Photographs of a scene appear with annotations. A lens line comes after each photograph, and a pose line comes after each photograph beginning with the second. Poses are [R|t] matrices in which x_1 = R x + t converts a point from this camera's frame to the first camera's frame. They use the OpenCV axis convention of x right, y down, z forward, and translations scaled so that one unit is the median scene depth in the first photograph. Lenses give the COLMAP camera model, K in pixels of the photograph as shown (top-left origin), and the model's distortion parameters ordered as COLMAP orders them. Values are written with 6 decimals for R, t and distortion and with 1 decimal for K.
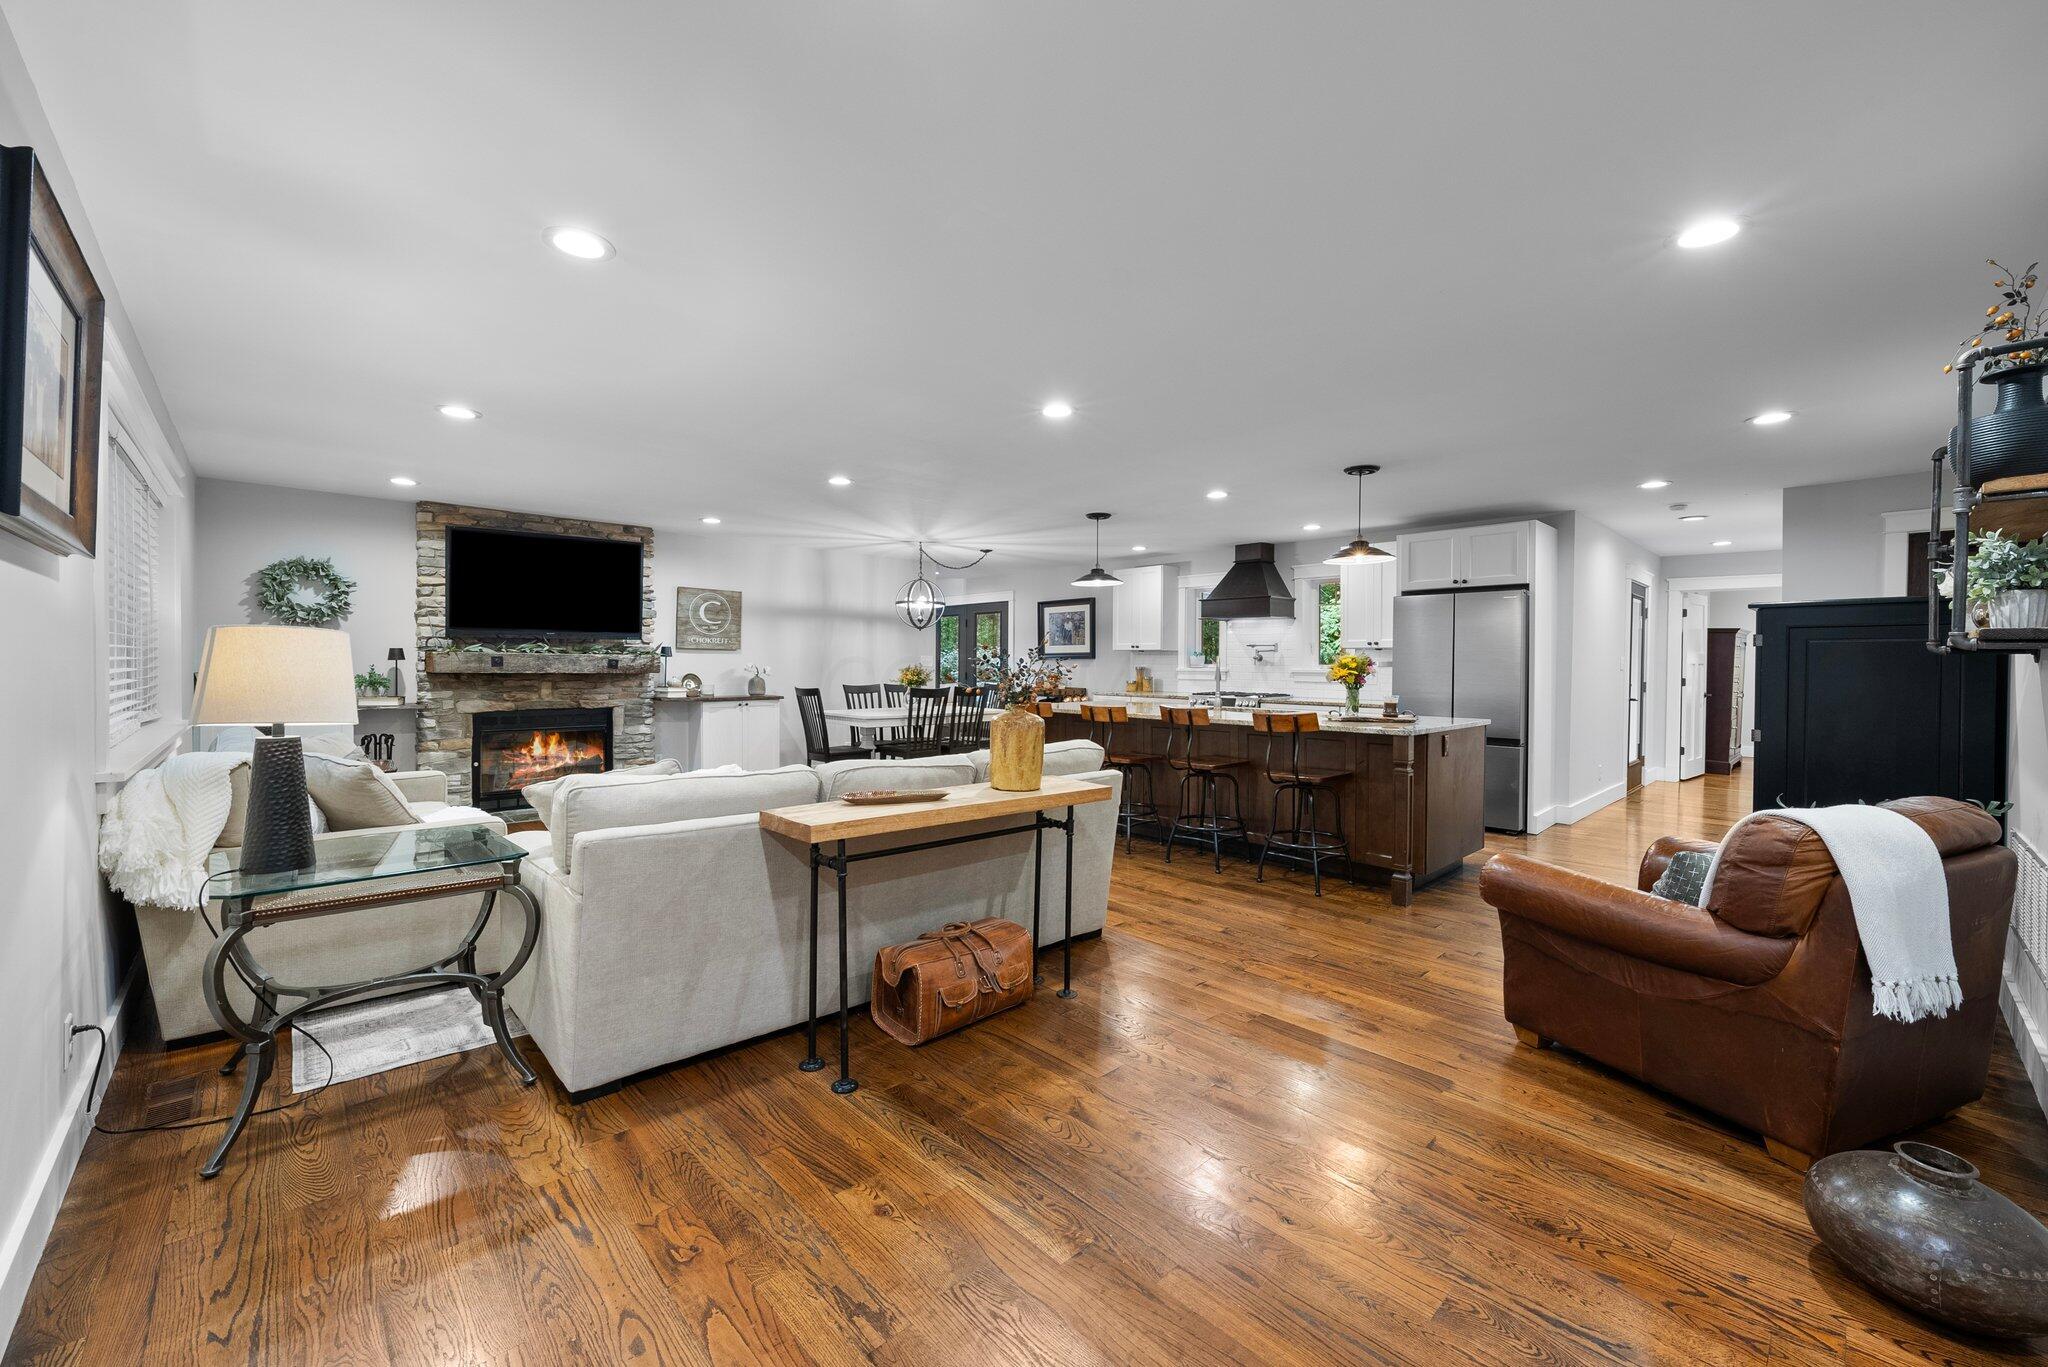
lens RADIAL K [[801.2, 0, 1015.8], [0, 801.2, 670.7], [0, 0, 1]] dist [-0.002202, 0.000263]
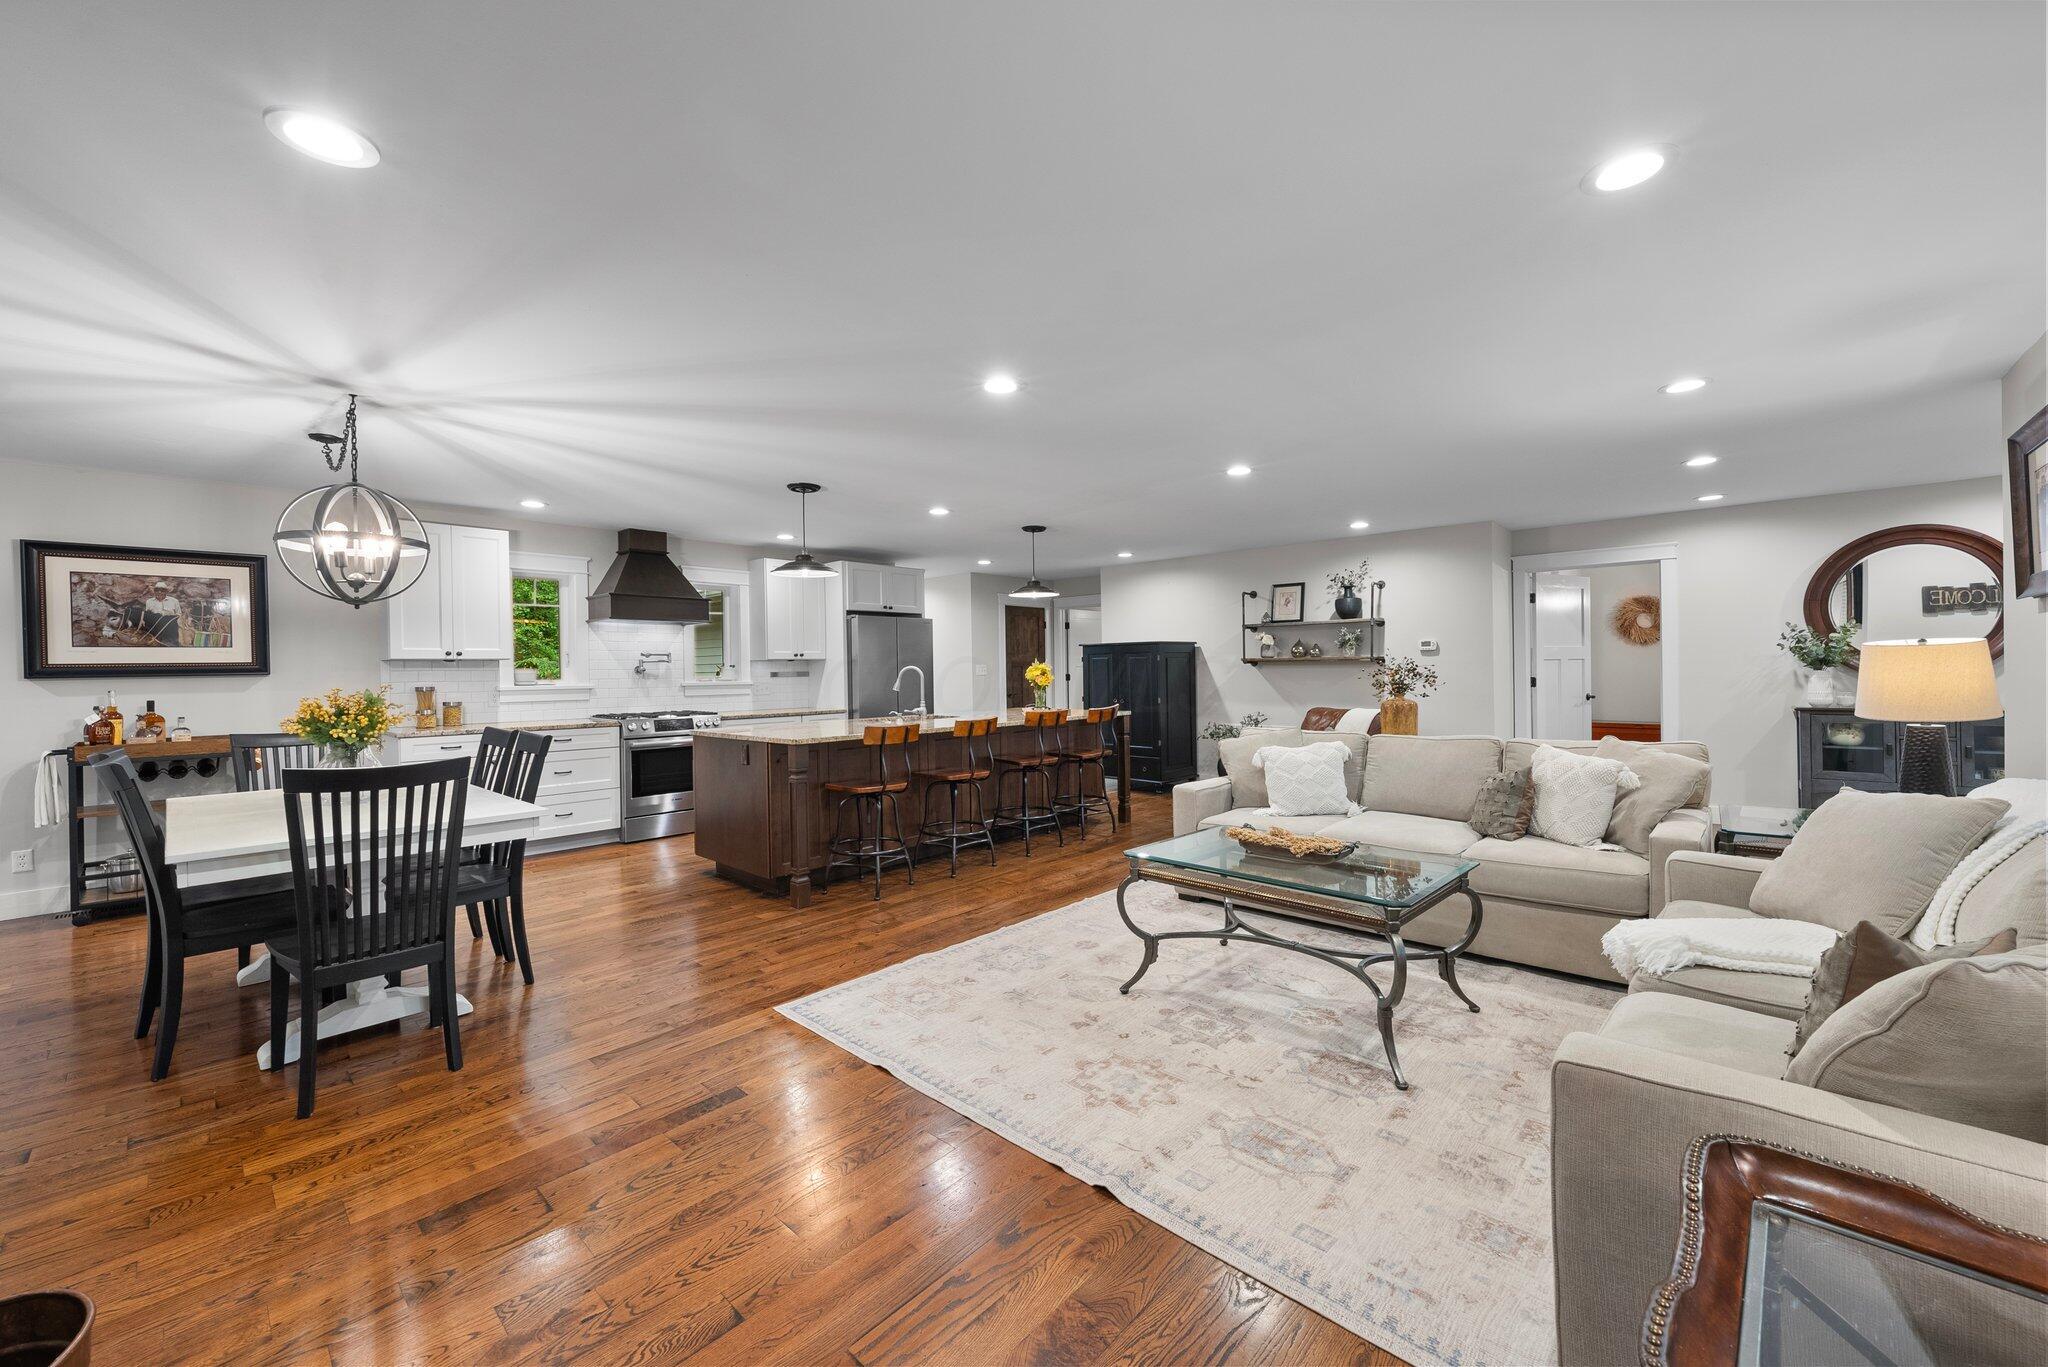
lens RADIAL K [[801.2, 0, 1029.9], [0, 801.2, 677.0], [0, 0, 1]] dist [-0.002202, 0.000263]
pose [[-0.090659, -0.014500, 0.995776, -0.616906], [0.023314, 0.999589, 0.016678, -0.014652], [-0.995609, 0.024728, -0.090283, 0.759587]]
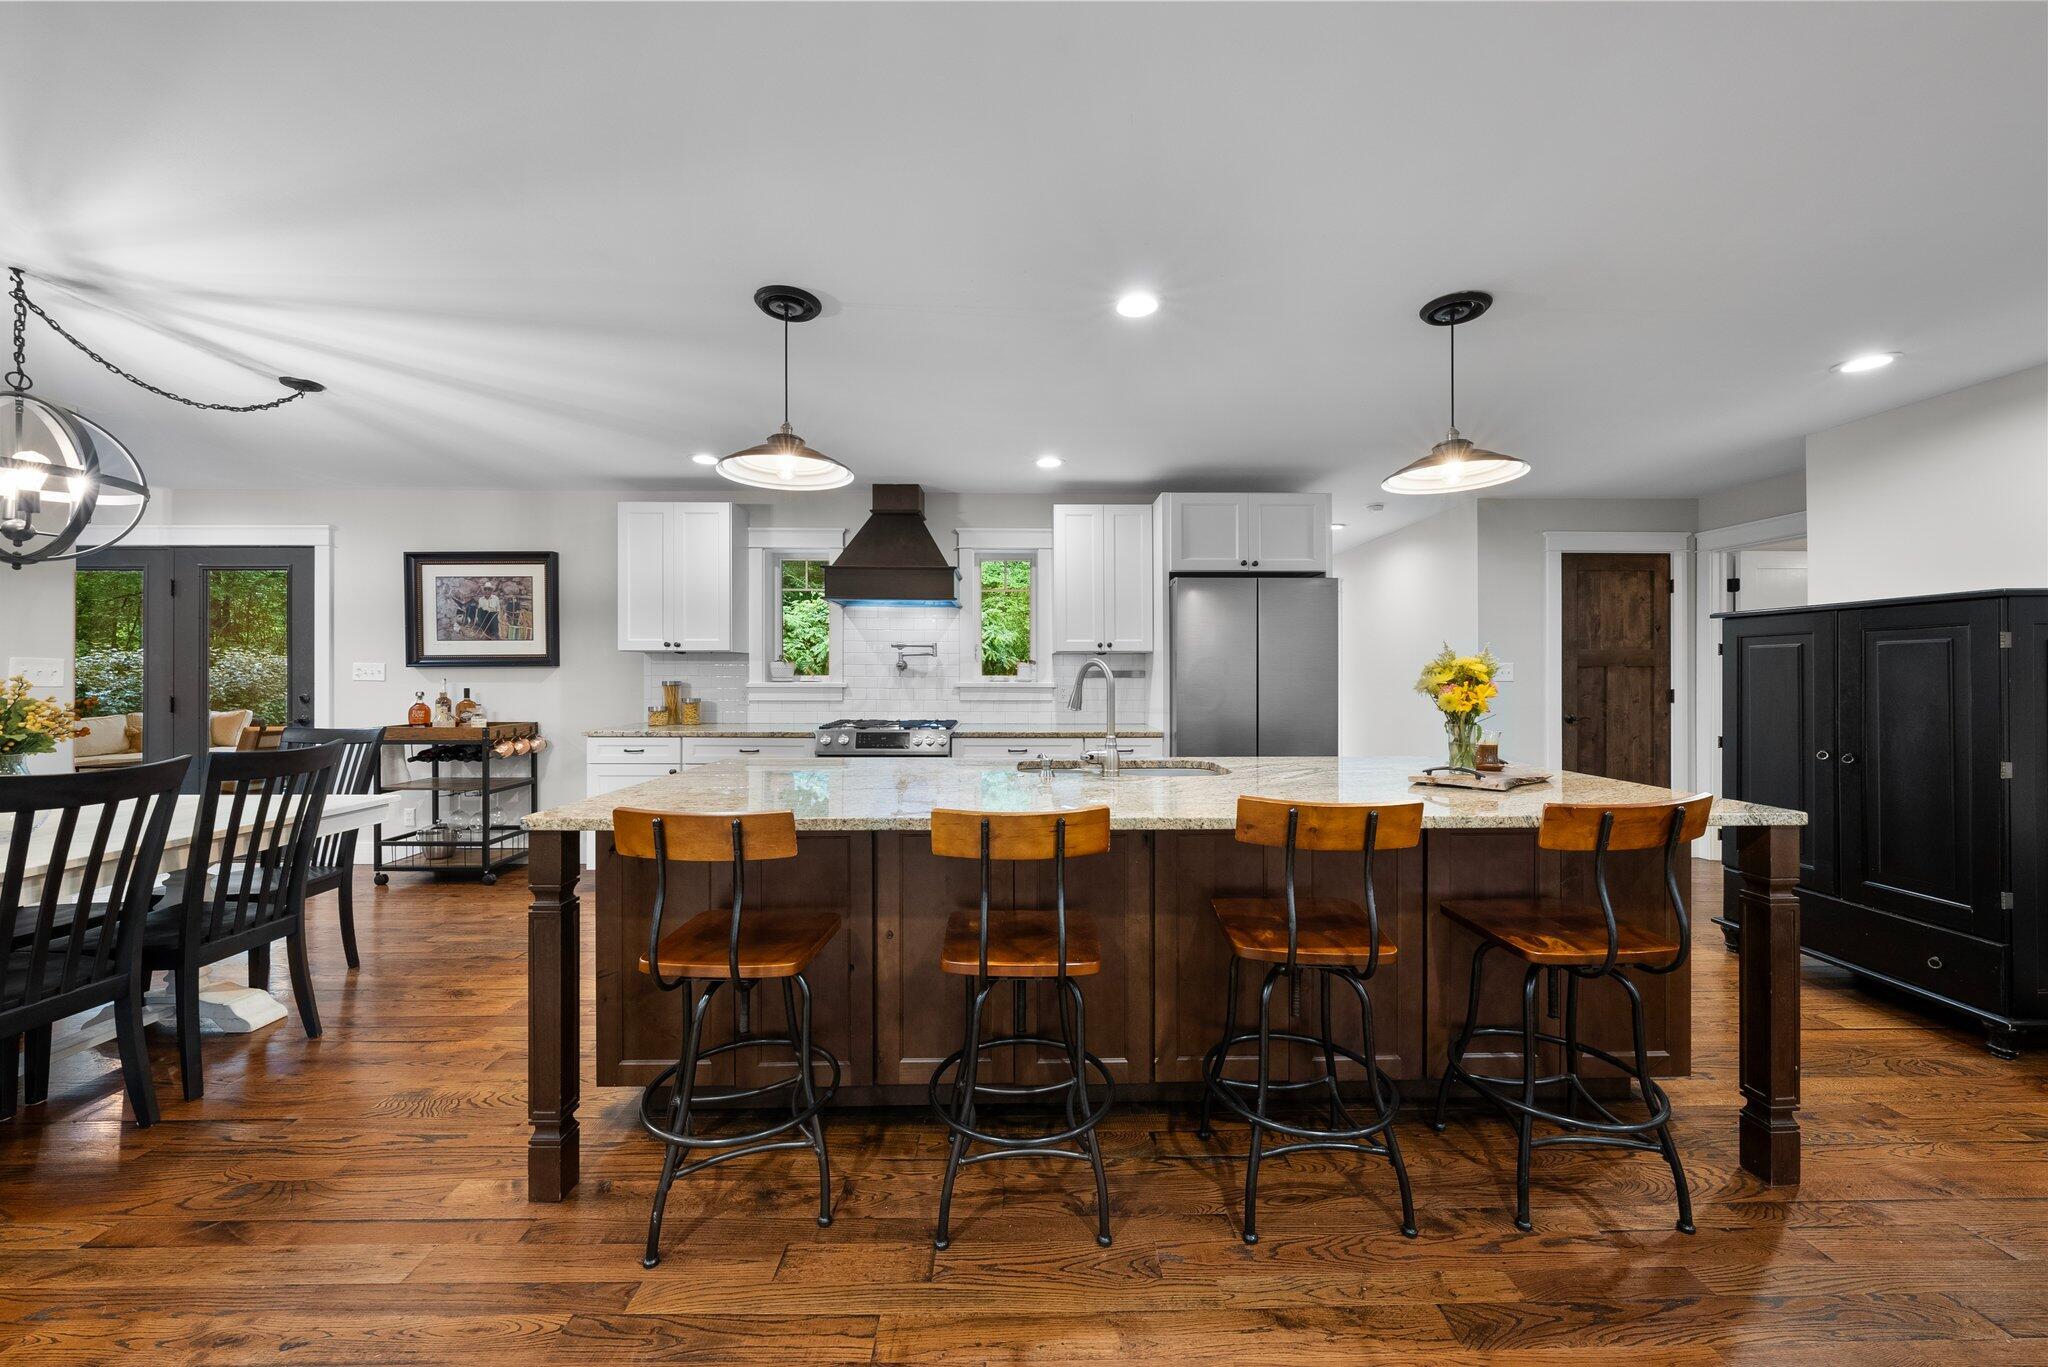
lens RADIAL K [[734.1, 0, 1025.5], [0, 734.1, 673.6], [0, 0, 1]] dist [-0.003297, 0.000352]
pose [[0.663853, -0.005046, 0.747846, -0.081888], [0.010986, 0.999935, -0.003005, -0.007138], [-0.747782, 0.010211, 0.663866, 0.597191]]
